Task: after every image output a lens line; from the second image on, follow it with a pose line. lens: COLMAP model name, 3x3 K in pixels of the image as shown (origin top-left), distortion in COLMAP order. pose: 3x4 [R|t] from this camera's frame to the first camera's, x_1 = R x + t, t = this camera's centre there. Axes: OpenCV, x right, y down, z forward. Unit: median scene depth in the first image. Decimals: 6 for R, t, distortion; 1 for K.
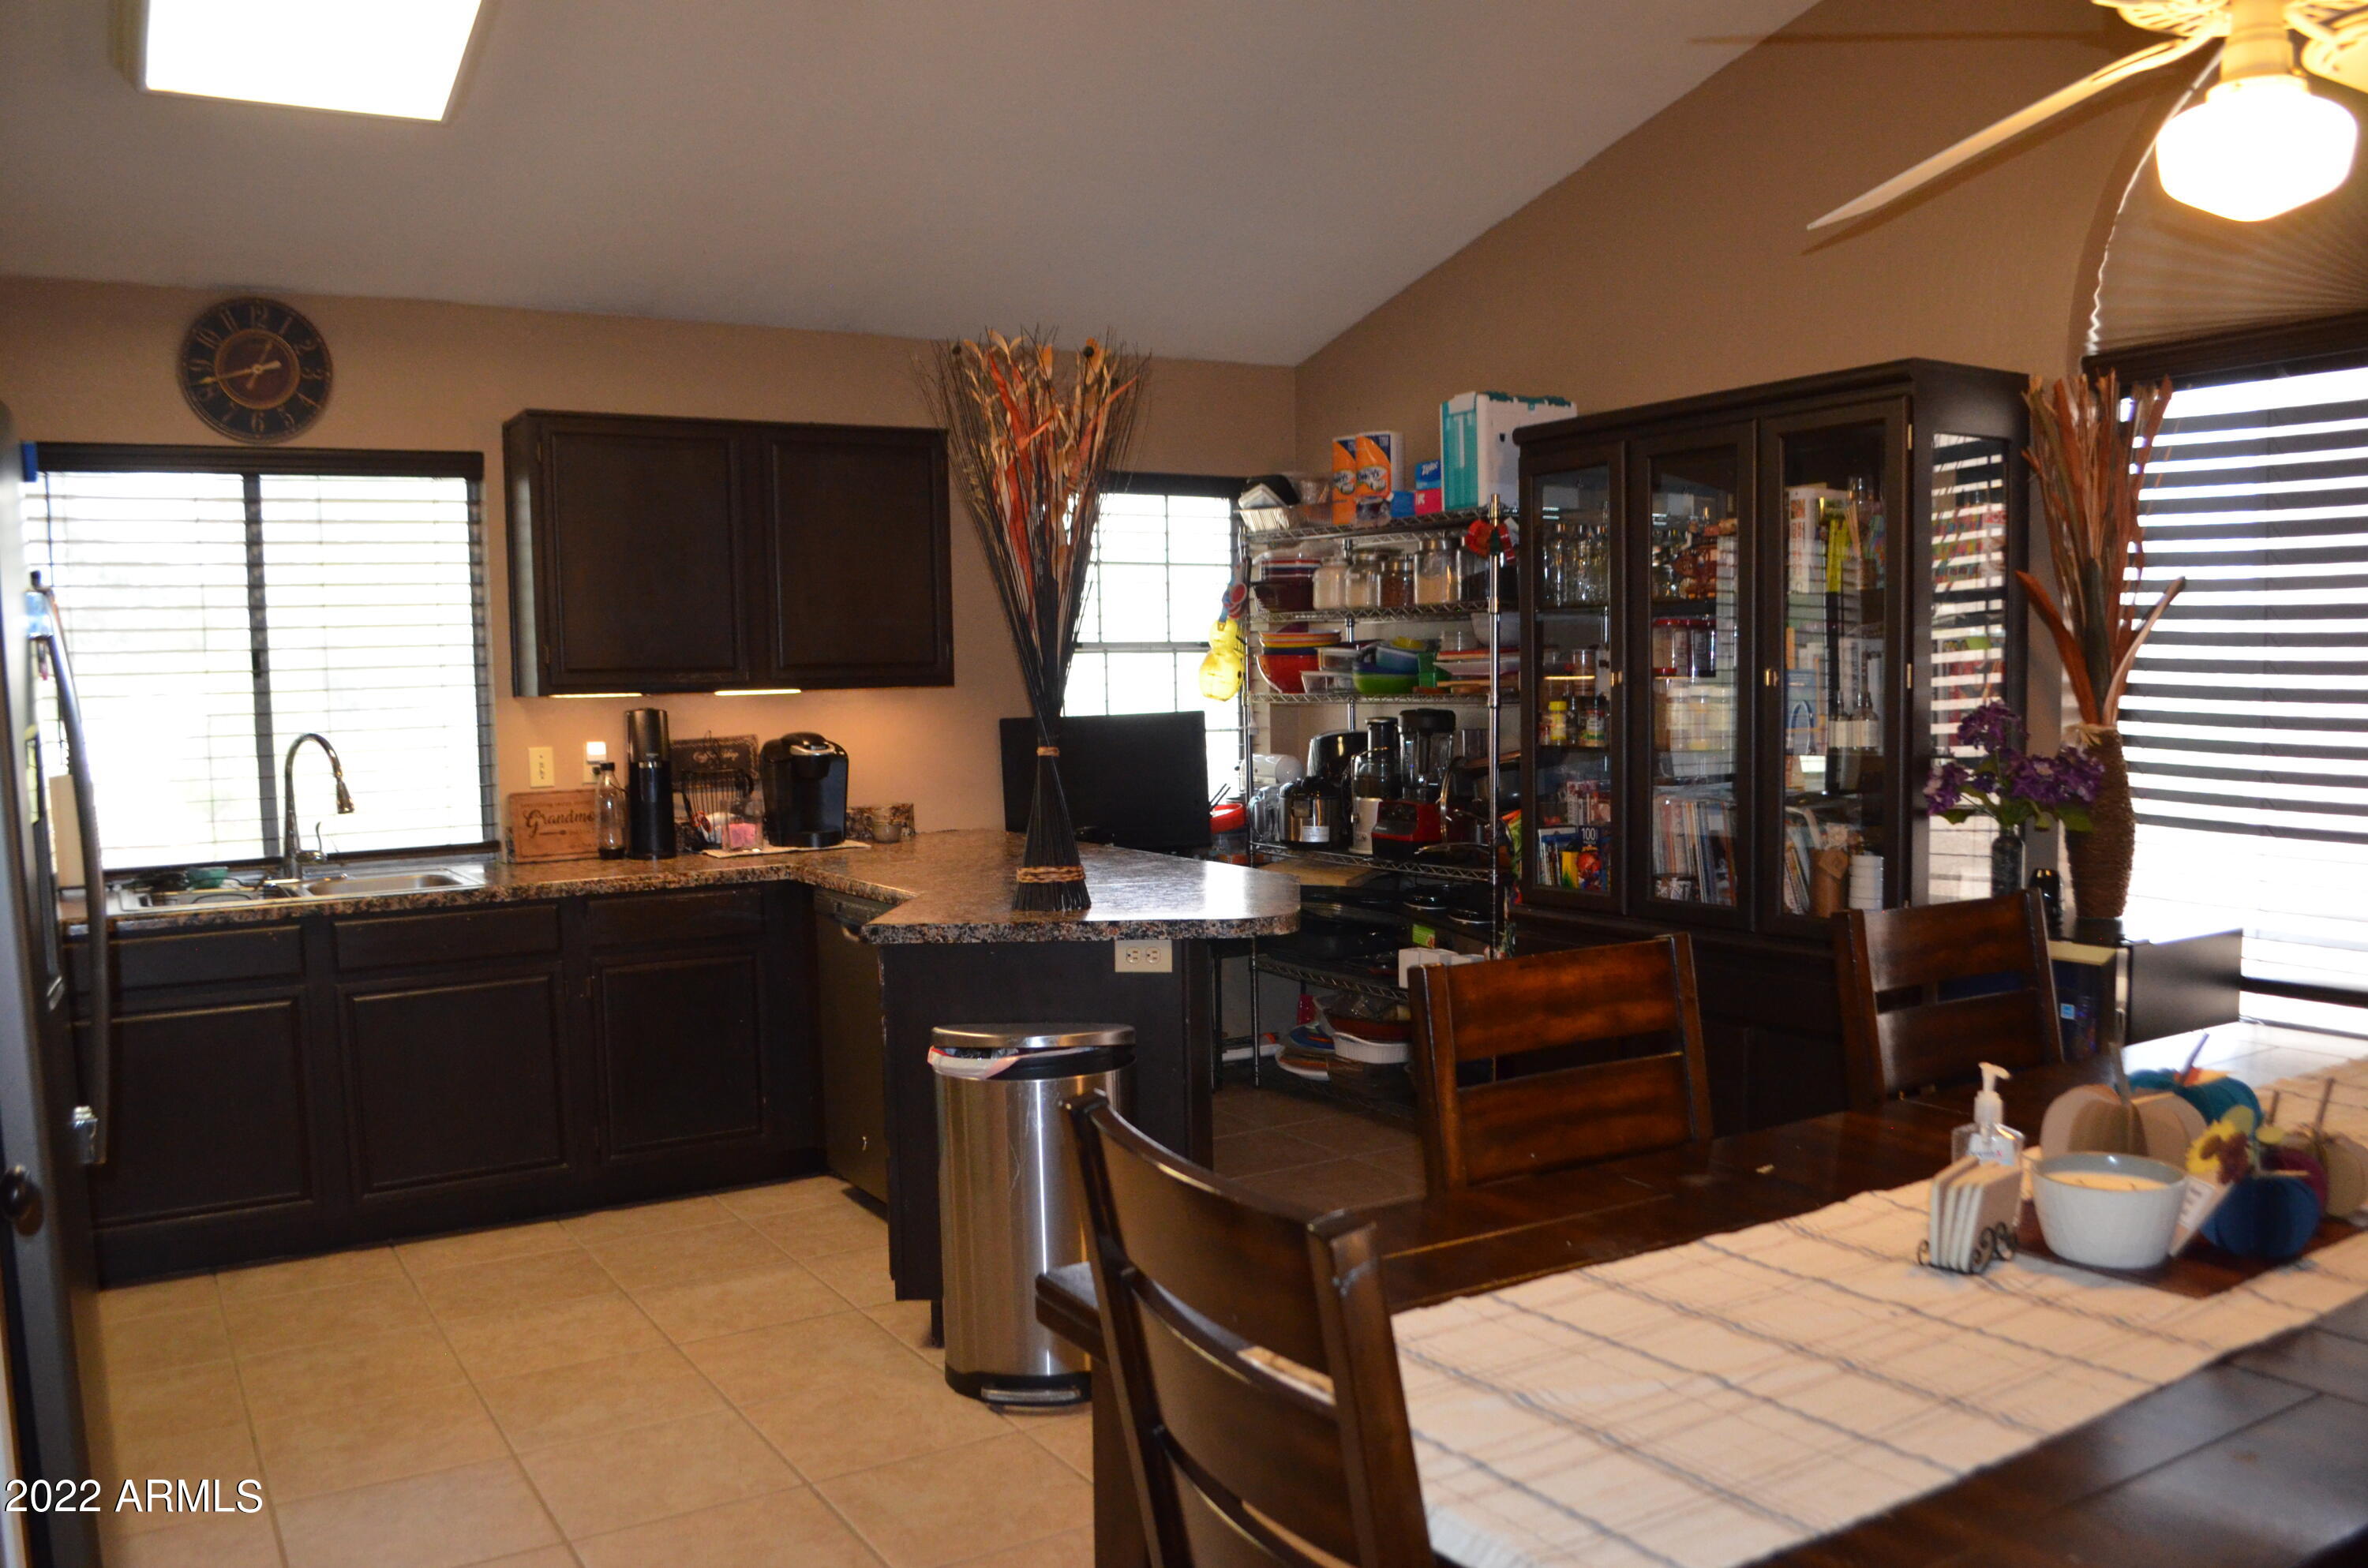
lens RADIAL K [[1847.2, 0, 1203.7], [0, 1847.2, 828.0], [0, 0, 1]] dist [-0.072767, -0.000628]
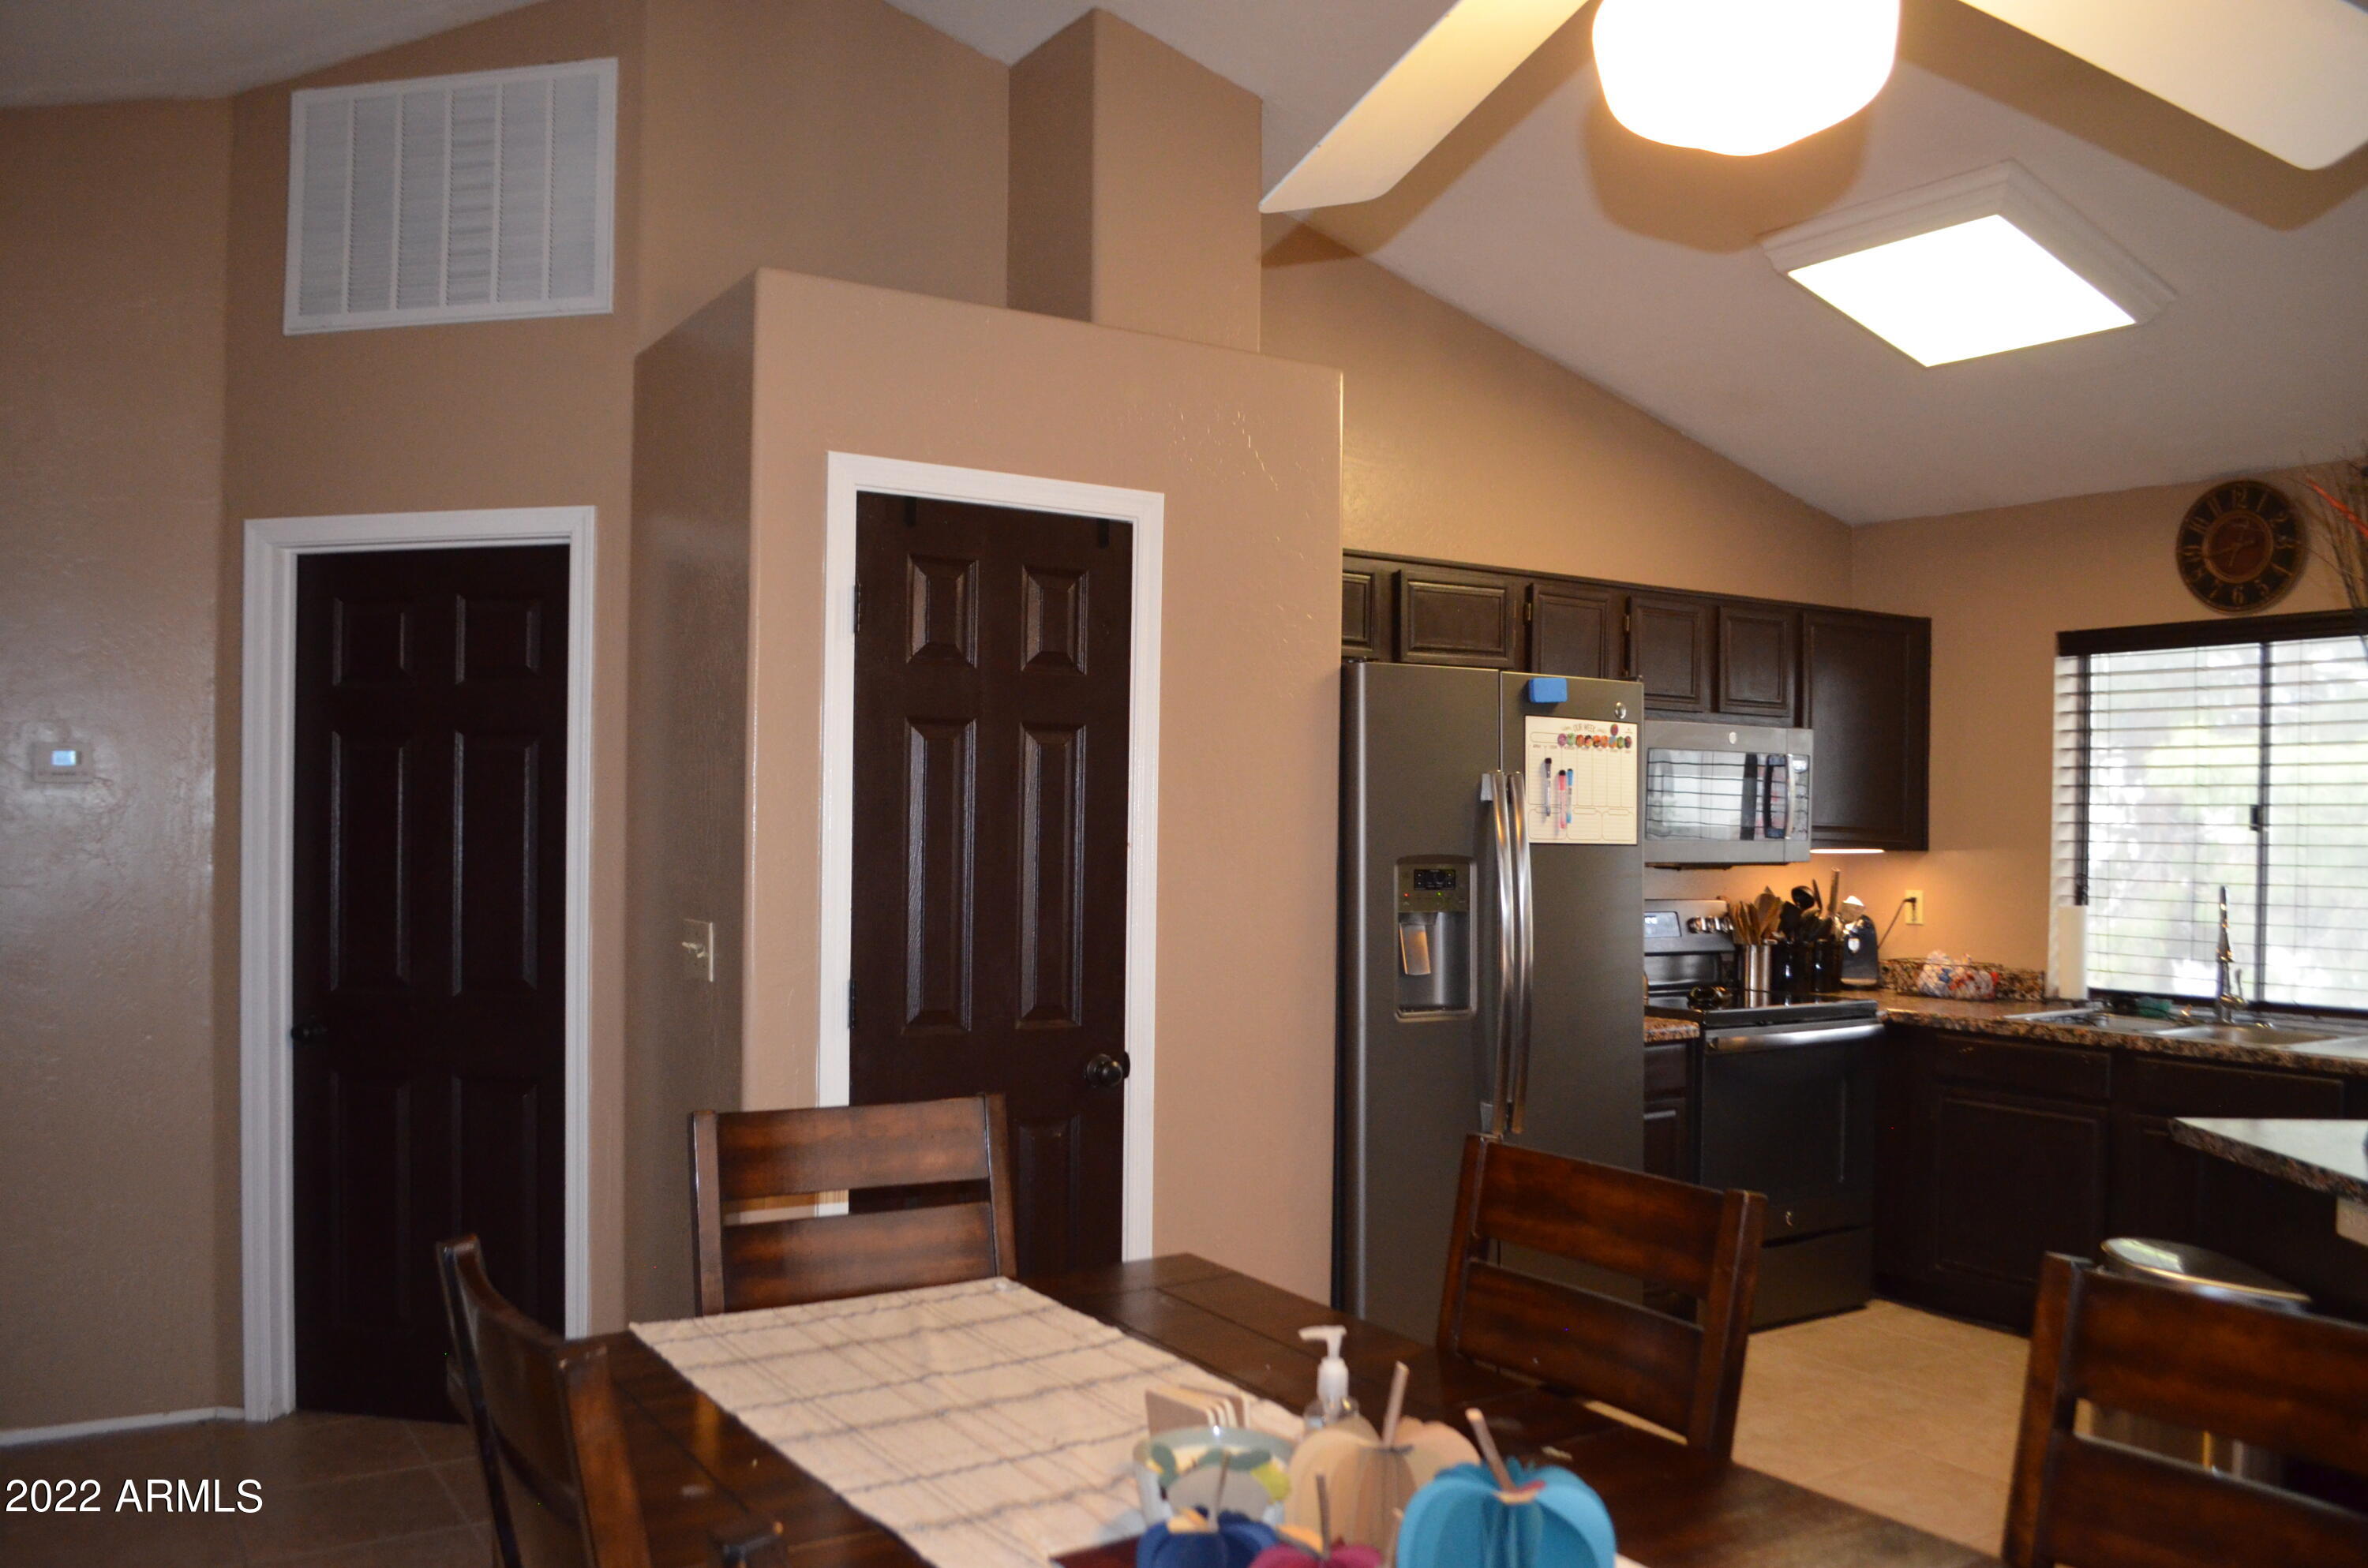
lens RADIAL K [[1850.6, 0, 1226.1], [0, 1850.6, 827.6], [0, 0, 1]] dist [-0.074589, 0.005982]
pose [[0.039171, 0.026419, -0.998883, 0.532783], [-0.098218, 0.994911, 0.022462, -0.051015], [0.994394, 0.097228, 0.041566, 0.363032]]
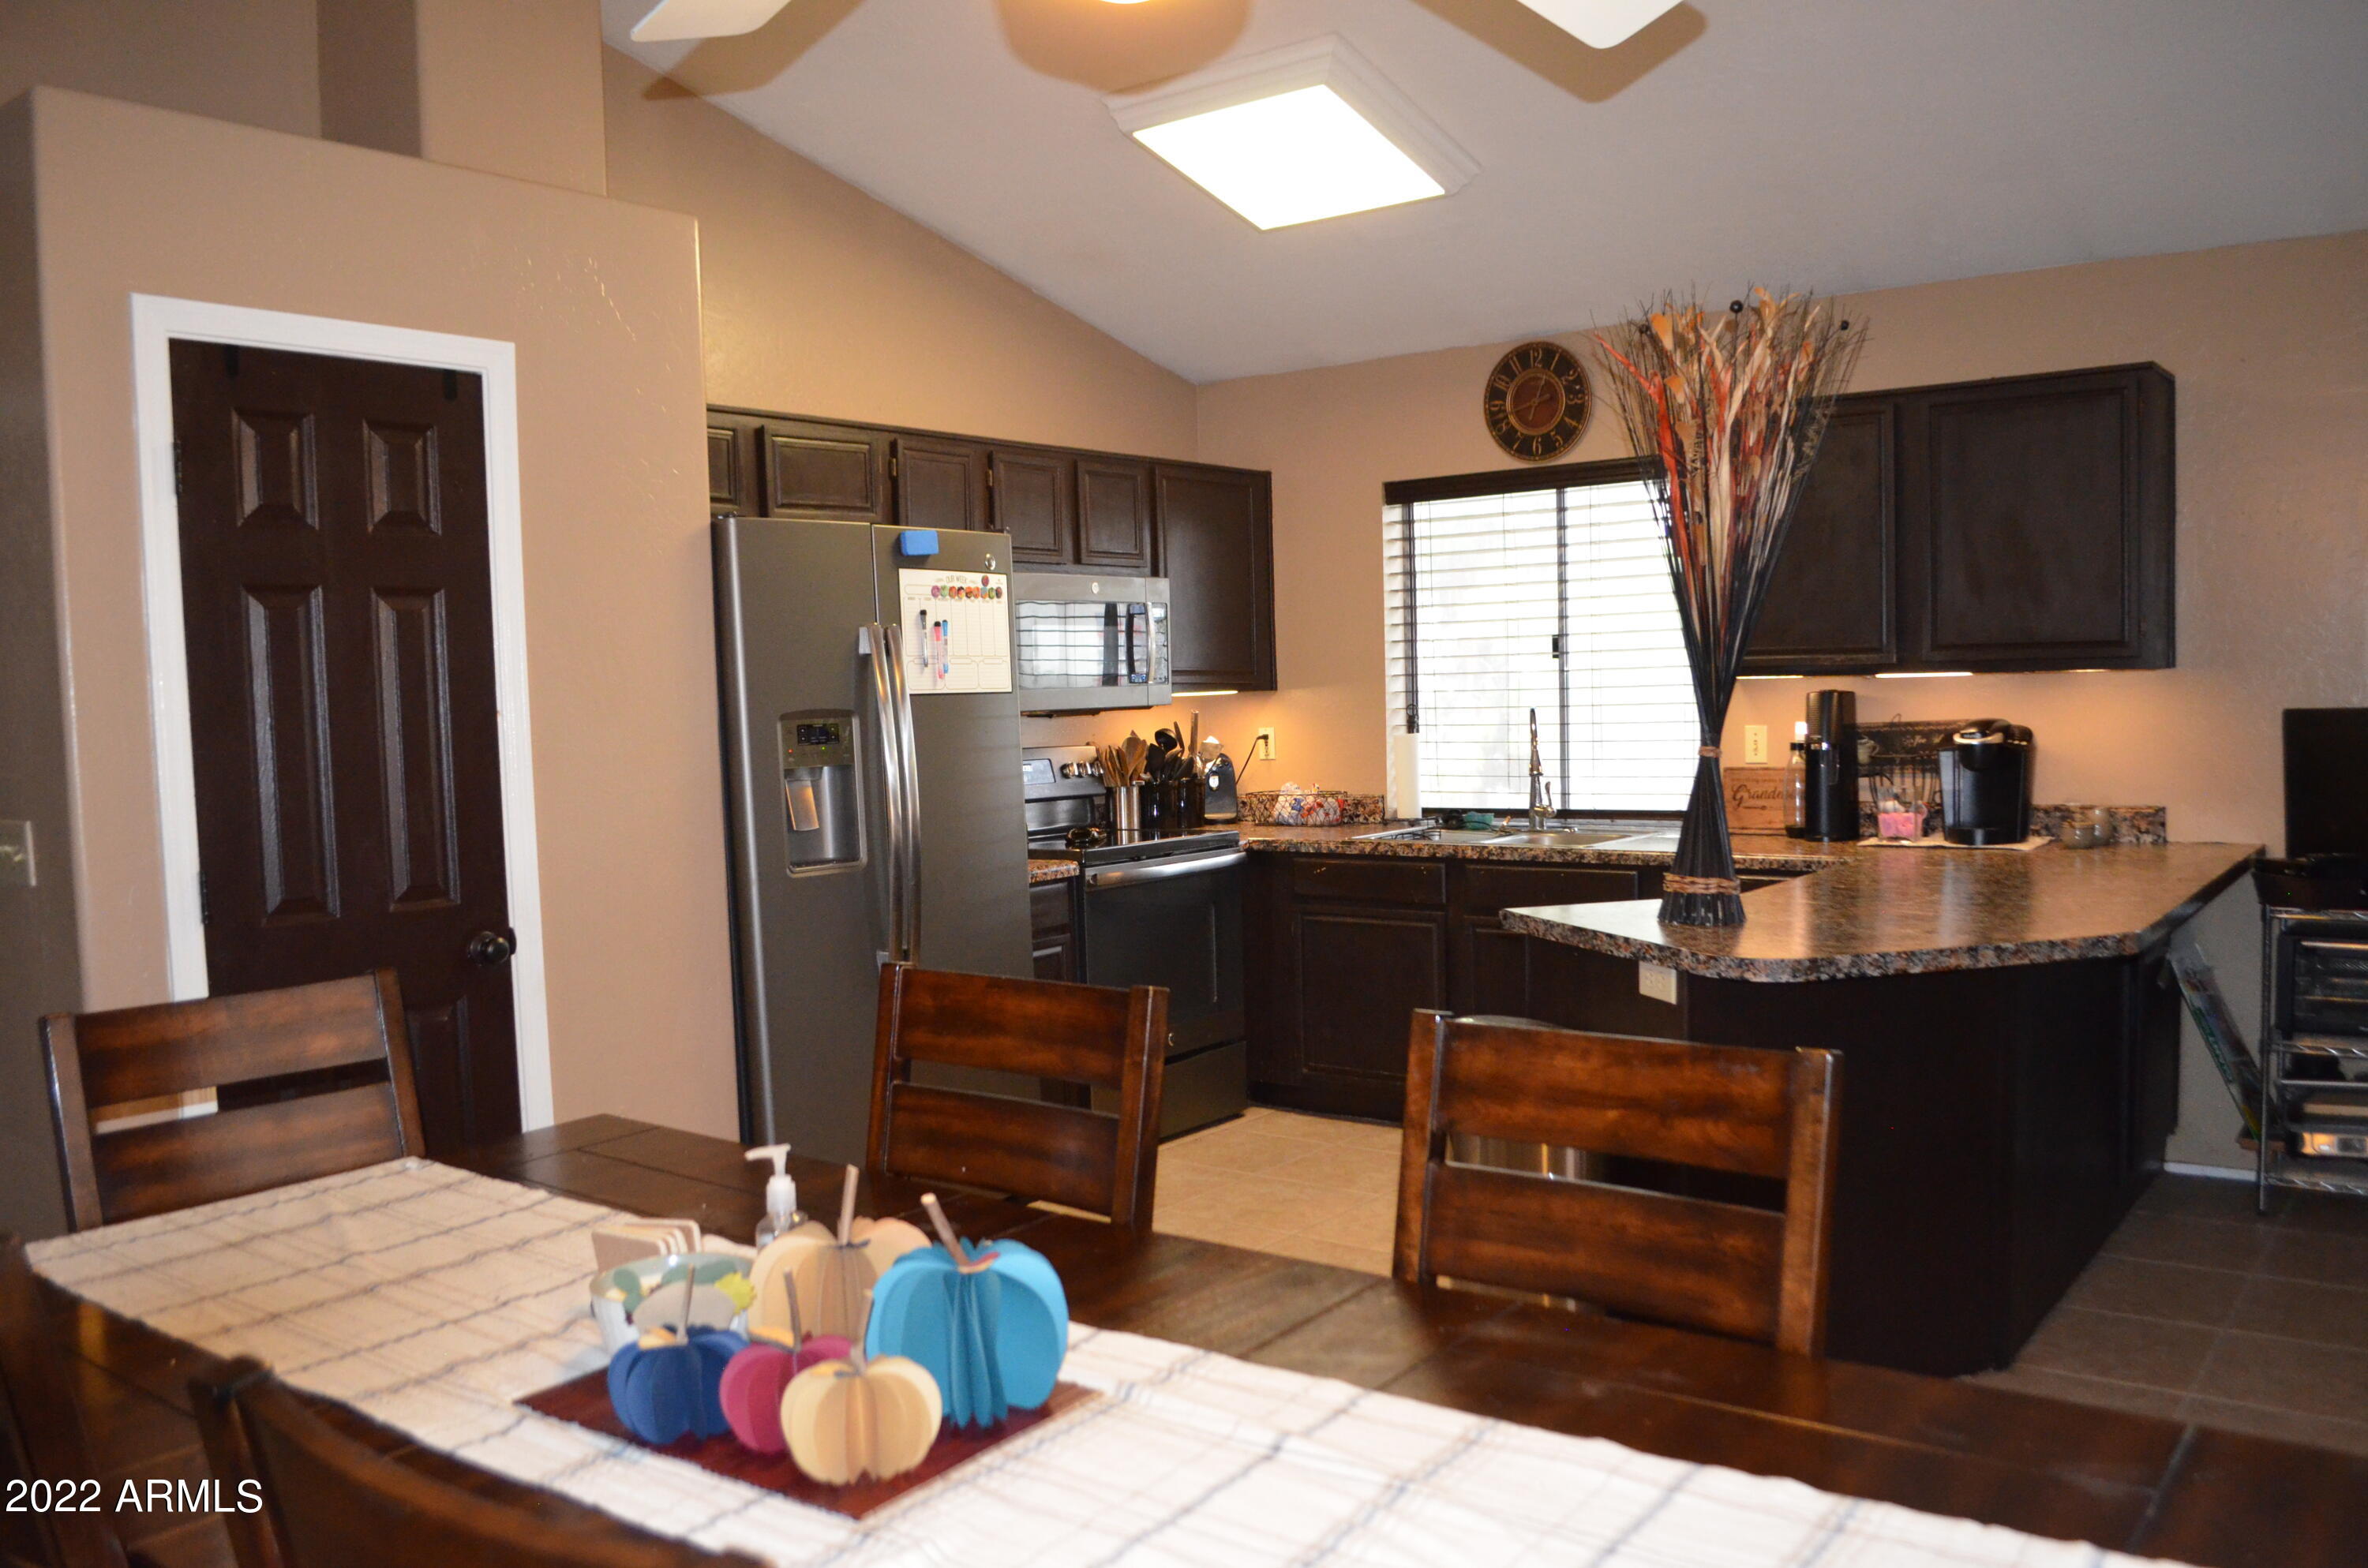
lens RADIAL K [[1847.2, 0, 1203.7], [0, 1847.2, 828.0], [0, 0, 1]] dist [-0.072767, -0.000628]
pose [[0.363164, 0.083560, -0.927971, 0.546310], [-0.056723, 0.996106, 0.067497, -0.041702], [0.929997, 0.028124, 0.366489, 0.350771]]
